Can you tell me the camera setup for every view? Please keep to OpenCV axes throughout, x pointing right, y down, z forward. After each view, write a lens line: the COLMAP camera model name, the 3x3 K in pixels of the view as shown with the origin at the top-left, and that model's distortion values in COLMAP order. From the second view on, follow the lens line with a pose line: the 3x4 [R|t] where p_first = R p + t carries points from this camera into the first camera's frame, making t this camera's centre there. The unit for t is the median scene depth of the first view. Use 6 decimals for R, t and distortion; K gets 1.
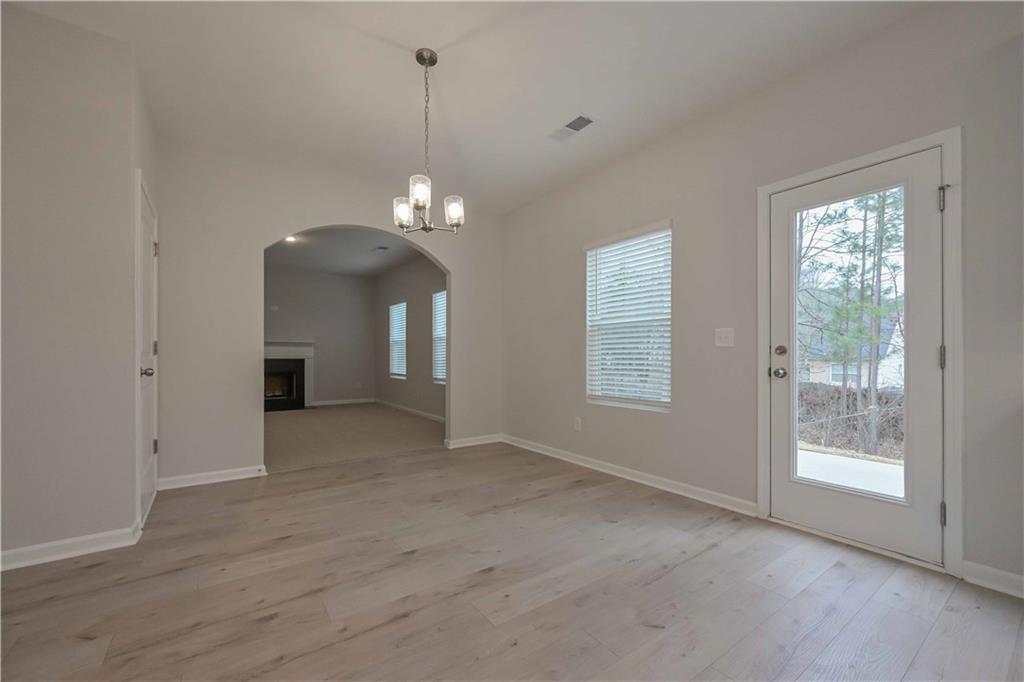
lens RADIAL K [[414.5, 0, 516.6], [0, 414.5, 356.5], [0, 0, 1]] dist [0.006279, 0.000081]
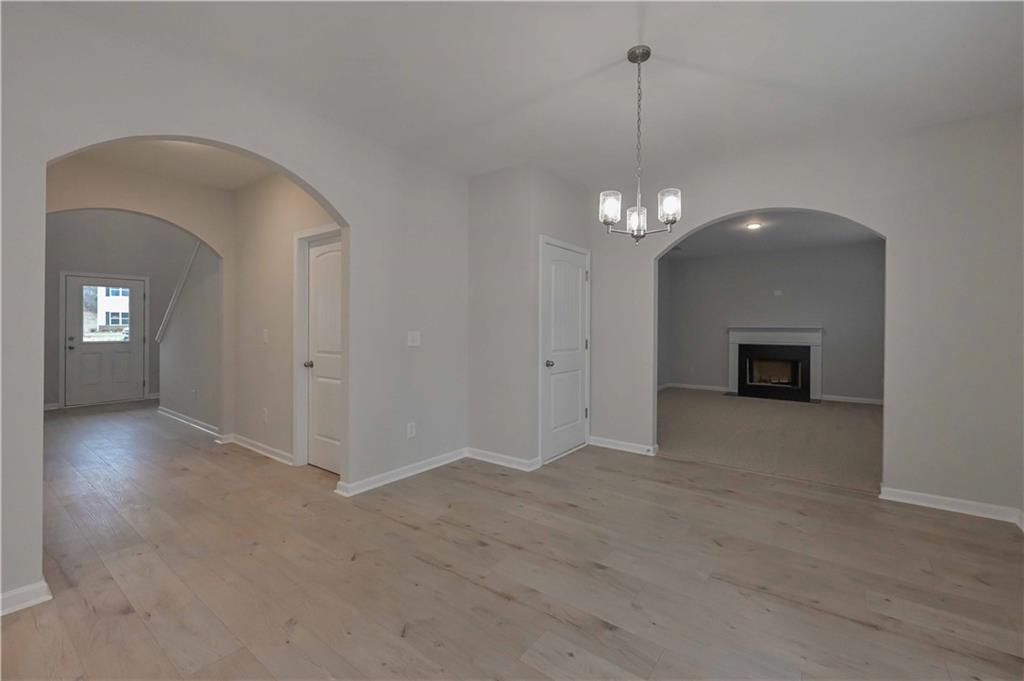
lens RADIAL K [[430.8, 0, 534.5], [0, 430.8, 327.8], [0, 0, 1]] dist [-0.004683, -0.000953]
pose [[0.319150, 0.004910, -0.947692, 0.536204], [-0.010343, 0.999945, 0.001698, -0.085658], [0.947648, 0.009260, 0.319183, 0.400355]]
